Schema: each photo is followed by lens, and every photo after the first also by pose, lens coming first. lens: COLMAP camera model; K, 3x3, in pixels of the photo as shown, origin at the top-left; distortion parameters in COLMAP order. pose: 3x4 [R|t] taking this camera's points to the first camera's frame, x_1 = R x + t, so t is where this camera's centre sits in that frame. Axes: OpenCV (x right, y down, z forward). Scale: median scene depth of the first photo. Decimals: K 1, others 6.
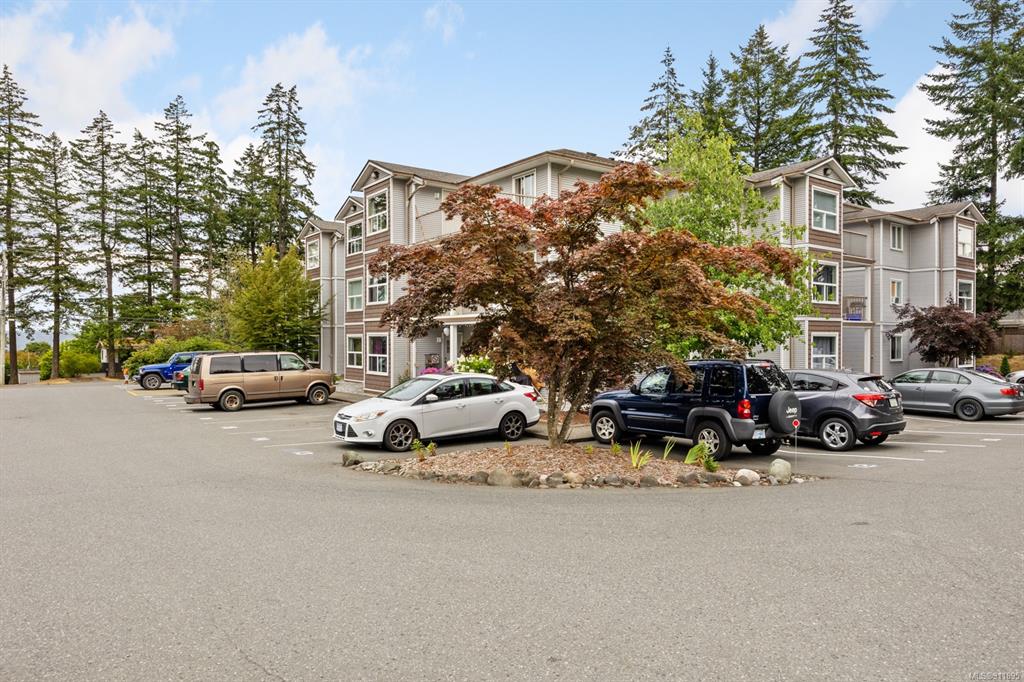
lens RADIAL K [[668.9, 0, 512.9], [0, 668.9, 347.9], [0, 0, 1]] dist [-0.005640, -0.000189]
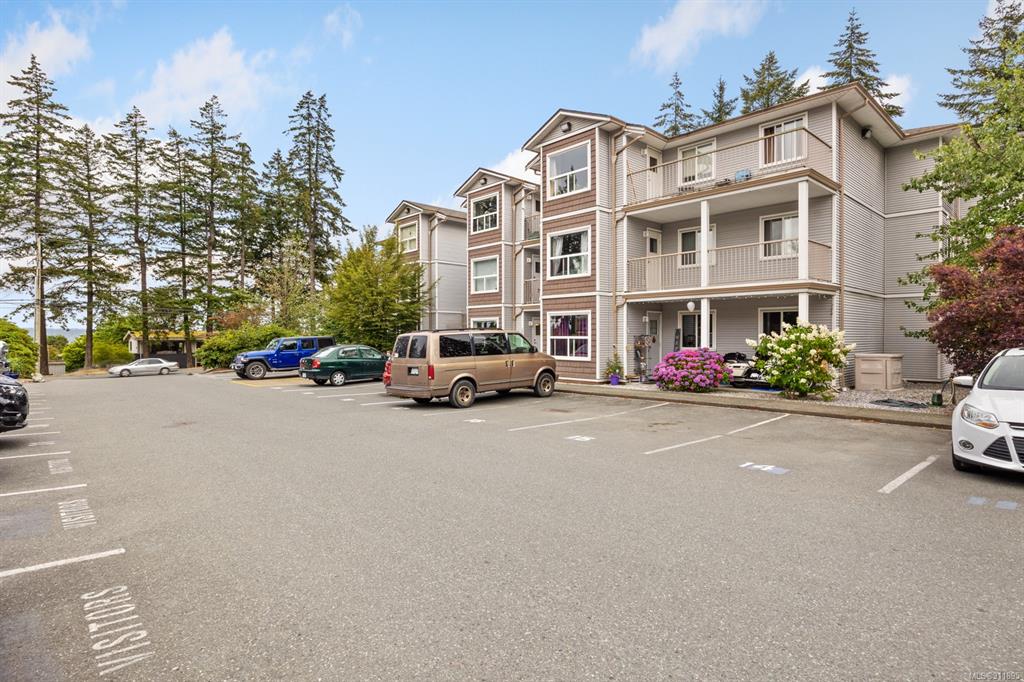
lens RADIAL K [[535.3, 0, 511.7], [0, 535.3, 346.9], [0, 0, 1]] dist [-0.010650, 0.001456]
pose [[0.993682, -0.002247, 0.112208, -0.137899], [0.001444, 0.999973, 0.007236, 0.007220], [-0.112221, -0.007028, 0.993658, 0.126172]]
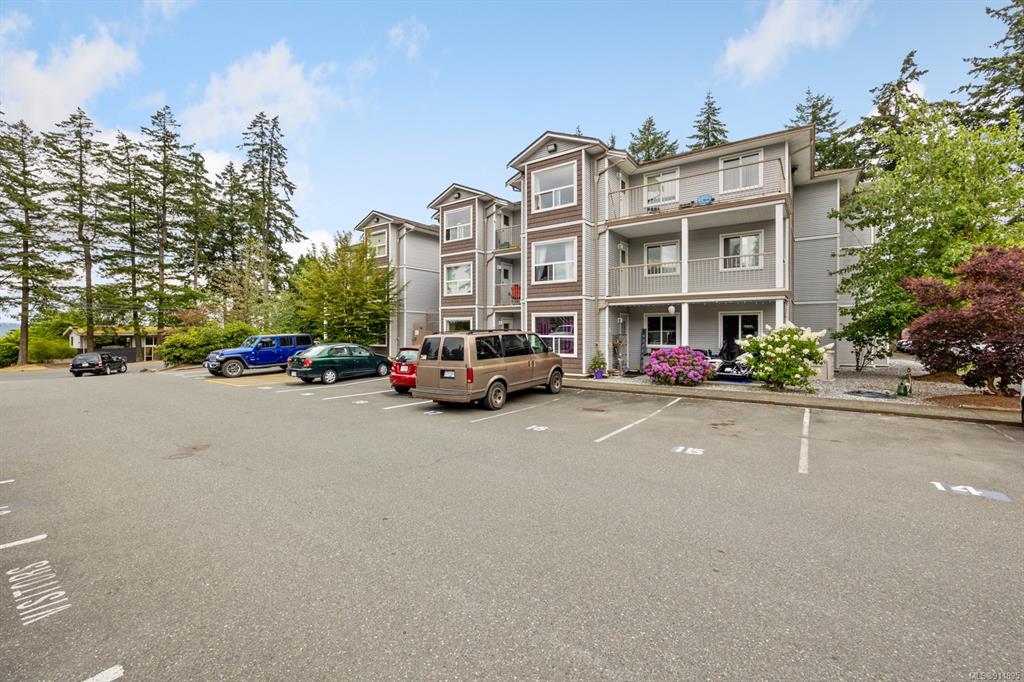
lens RADIAL K [[418.3, 0, 509.2], [0, 418.3, 335.4], [0, 0, 1]] dist [-0.002984, -0.000508]
pose [[0.952783, -0.002187, 0.303644, -0.174613], [0.002591, 0.999996, -0.000927, 0.004087], [-0.303641, 0.001670, 0.952785, 0.174519]]
